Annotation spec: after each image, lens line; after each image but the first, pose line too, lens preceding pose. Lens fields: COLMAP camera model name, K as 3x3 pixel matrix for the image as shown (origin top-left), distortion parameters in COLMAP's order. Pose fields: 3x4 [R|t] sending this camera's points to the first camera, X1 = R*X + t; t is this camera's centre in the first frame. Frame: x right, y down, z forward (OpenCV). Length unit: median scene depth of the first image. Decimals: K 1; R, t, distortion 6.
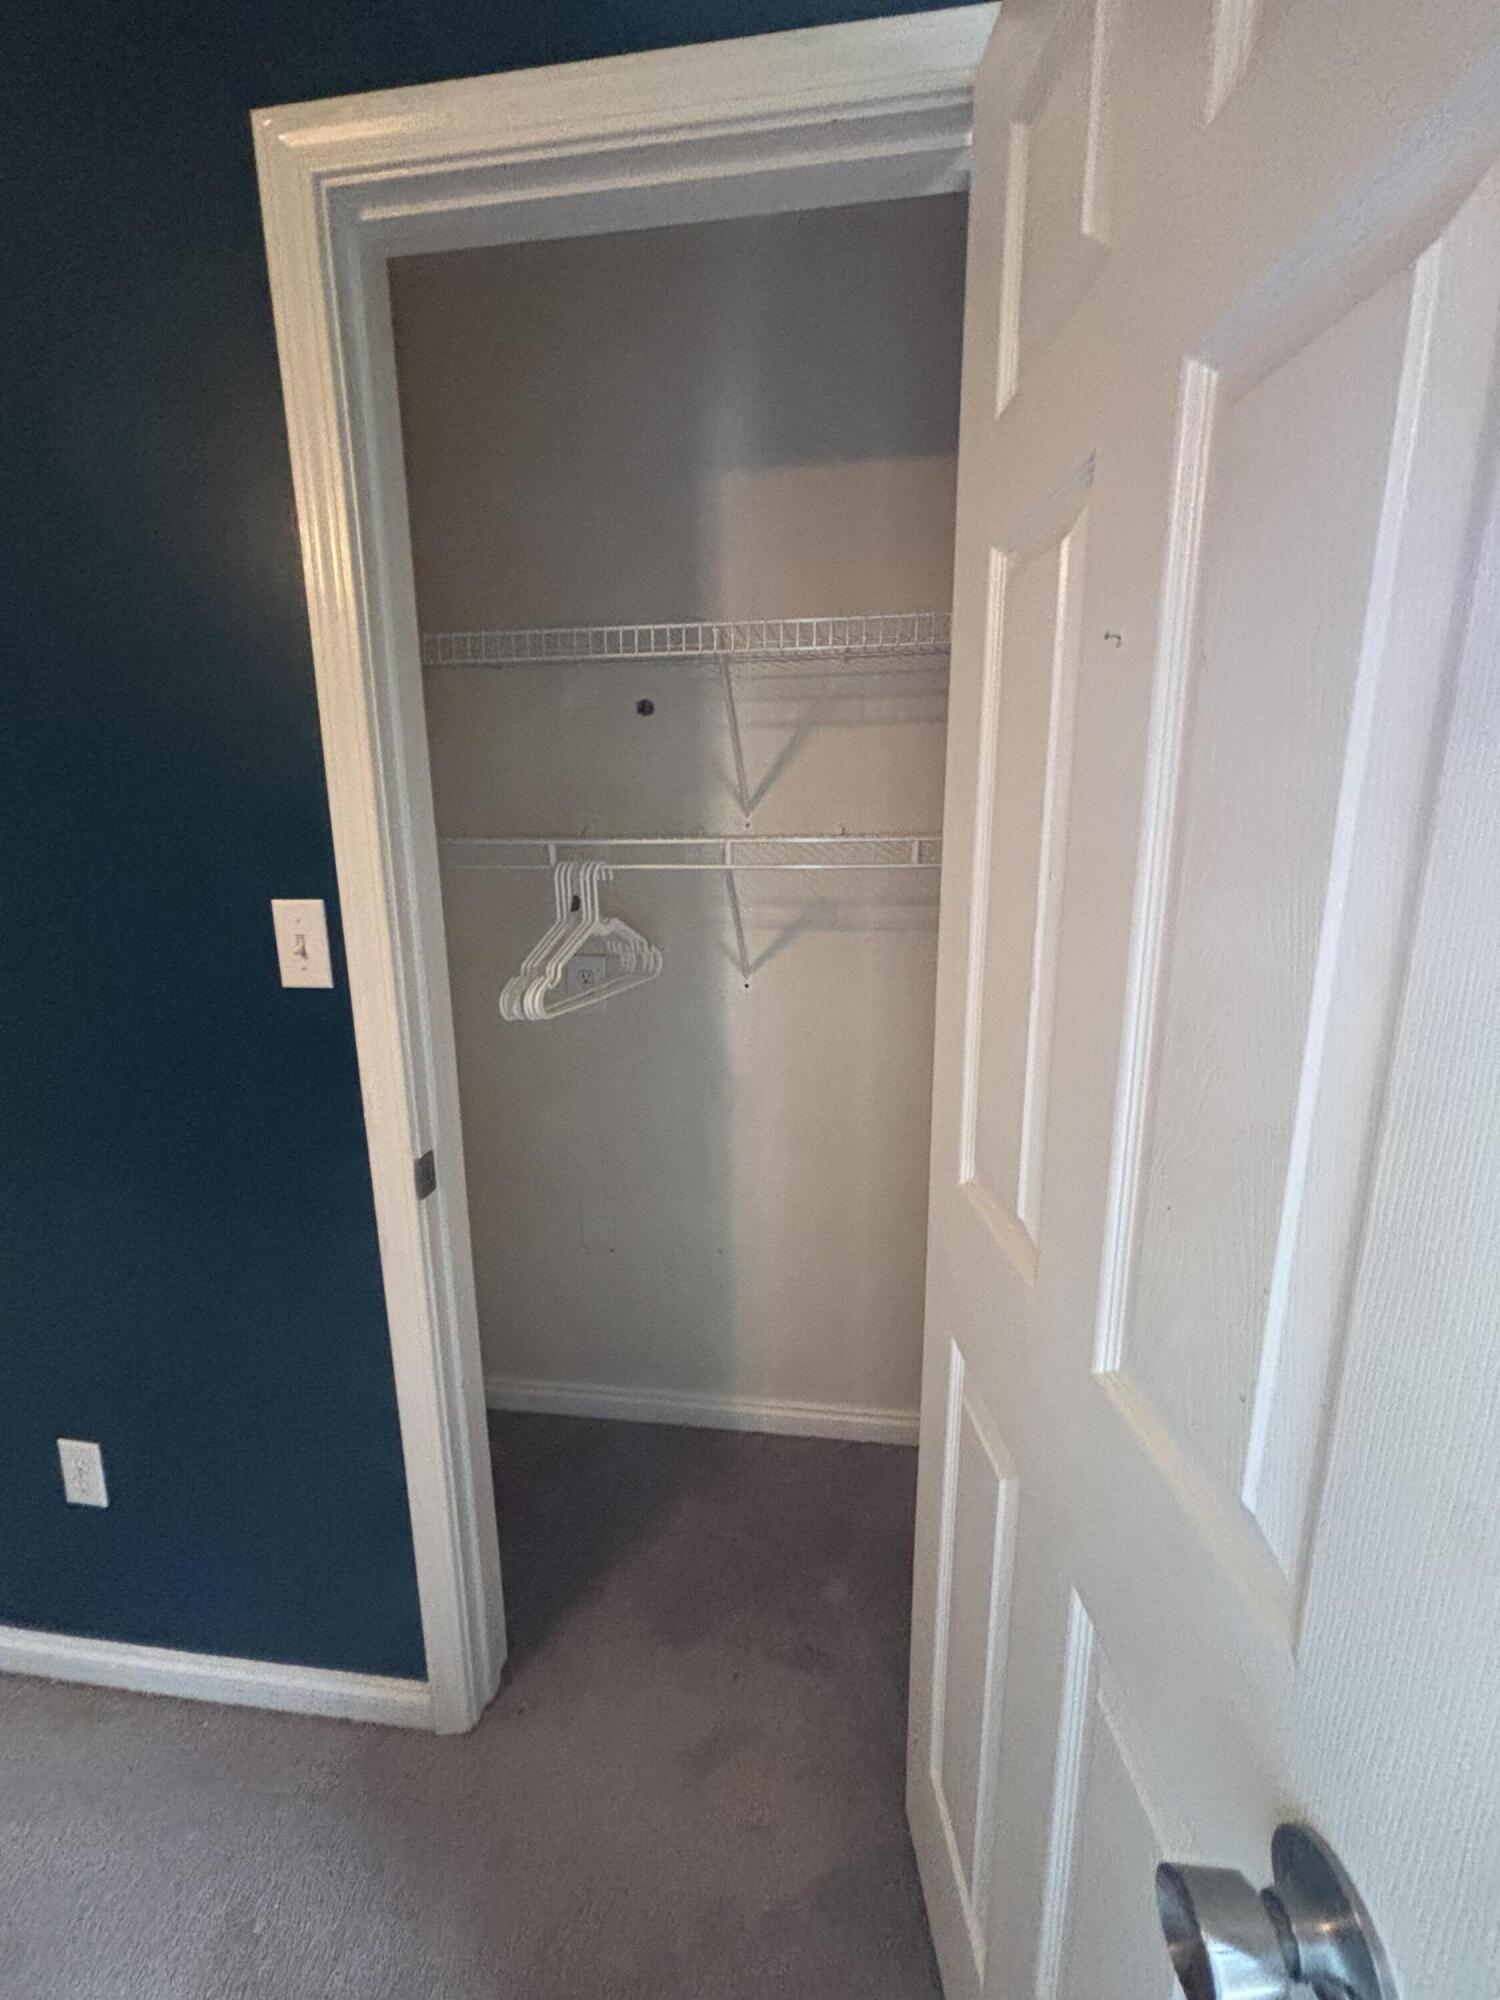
lens RADIAL K [[815.6, 0, 747.4], [0, 815.6, 997.7], [0, 0, 1]] dist [0.001375, -0.000420]
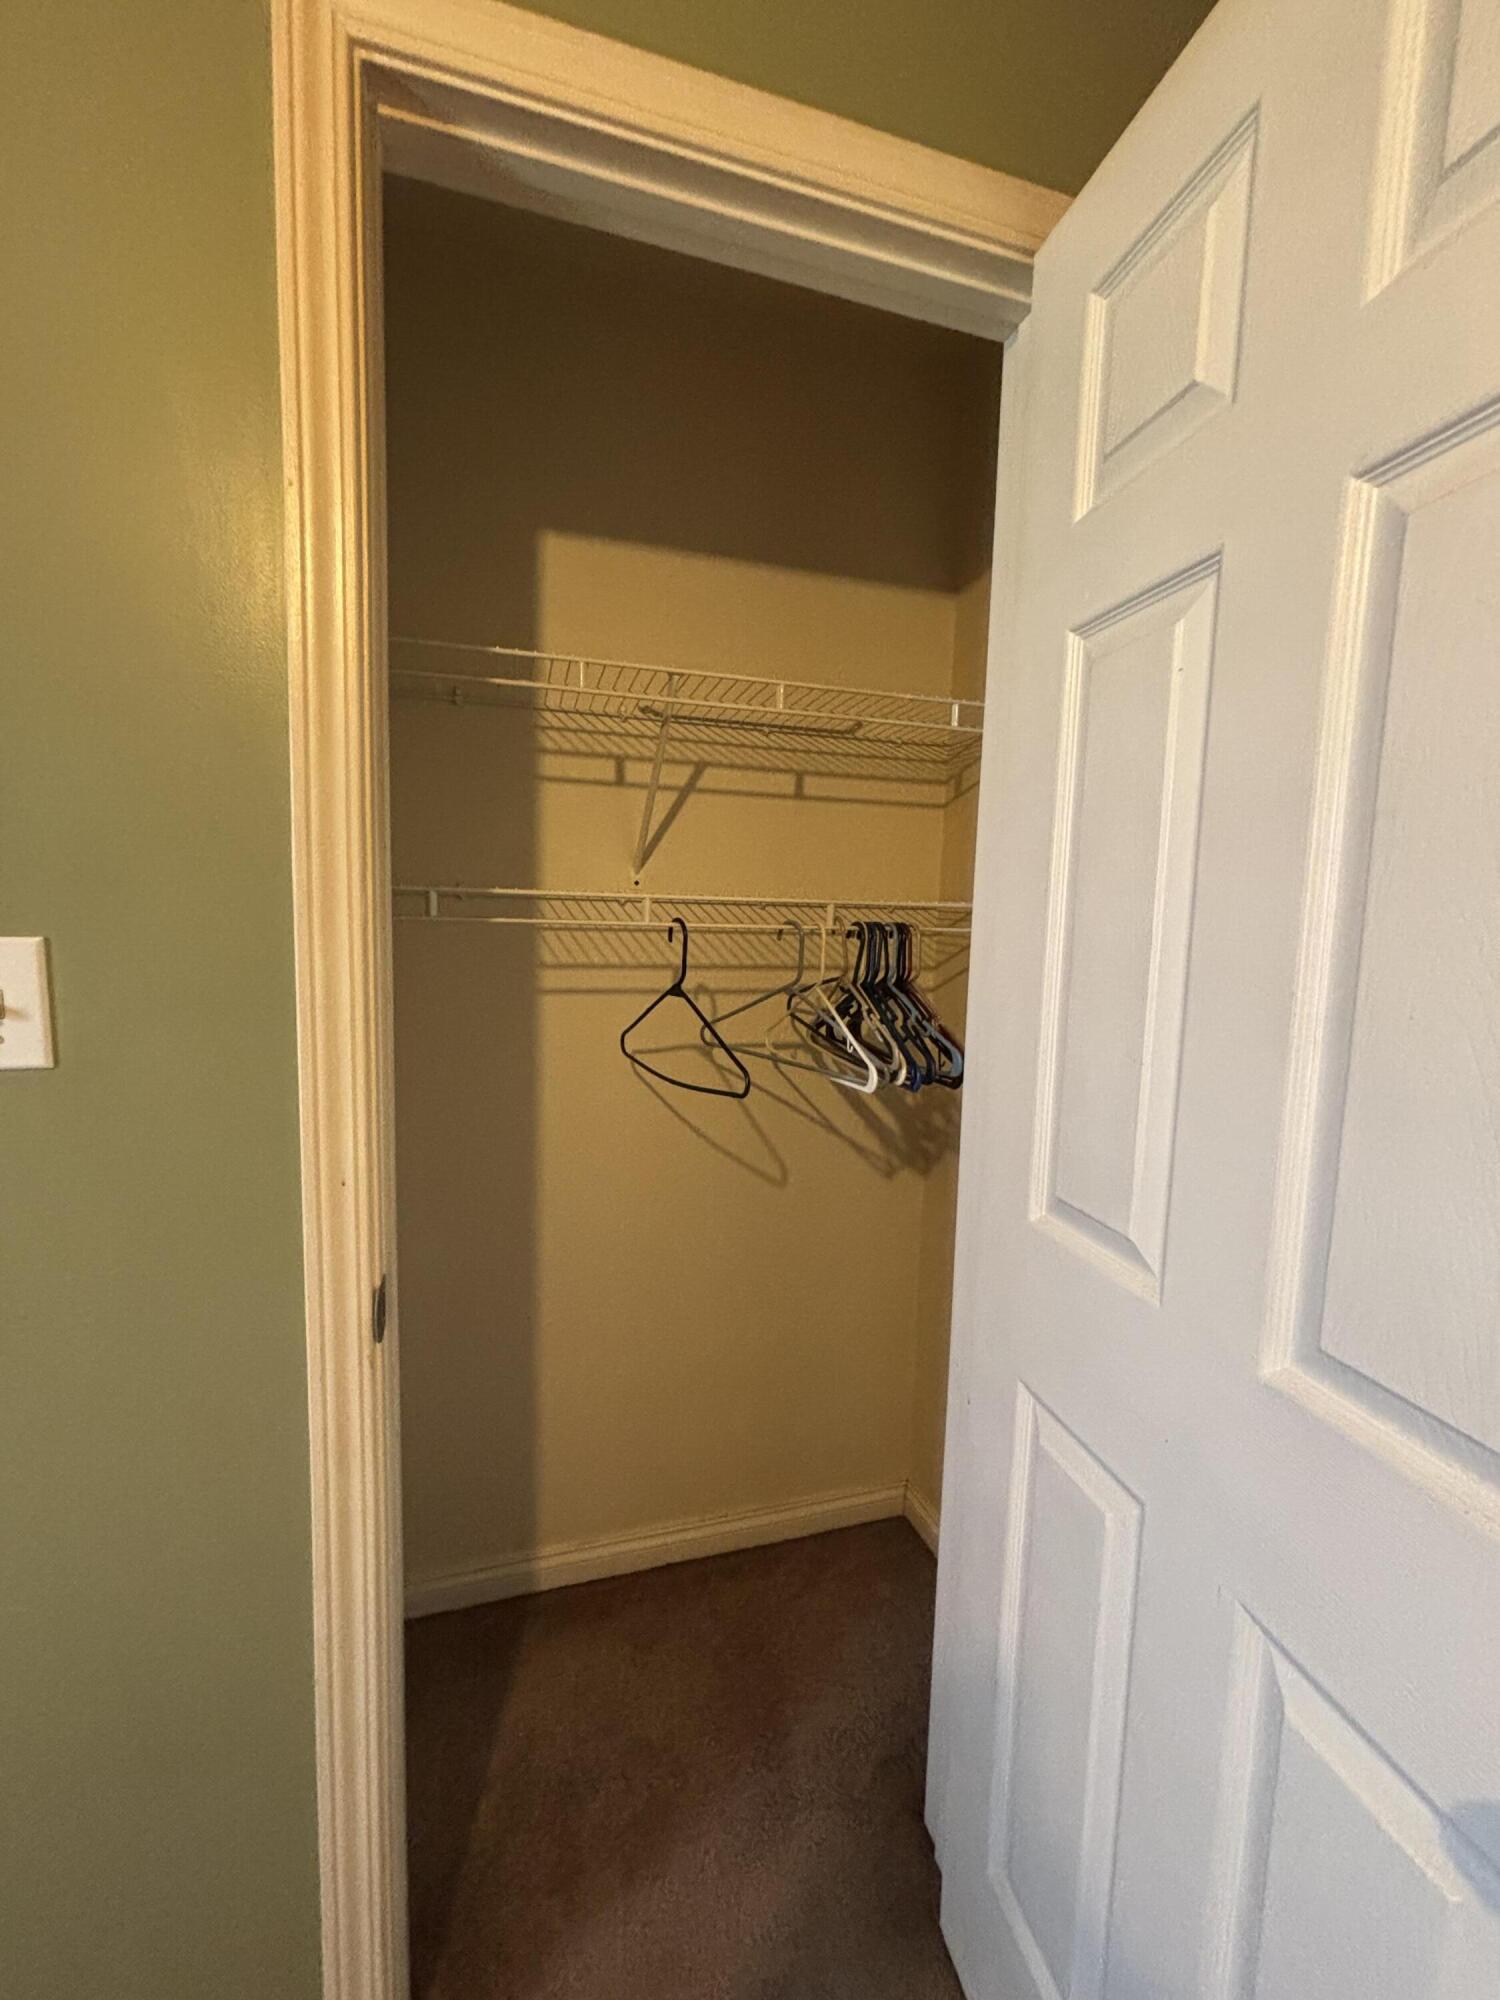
lens RADIAL K [[815.6, 0, 747.4], [0, 815.6, 997.7], [0, 0, 1]] dist [0.001375, -0.000420]
pose [[0.907867, -0.002759, 0.419249, -0.483782], [0.050296, 0.993473, -0.102377, 0.038906], [-0.416231, 0.114031, 0.902080, 0.201410]]
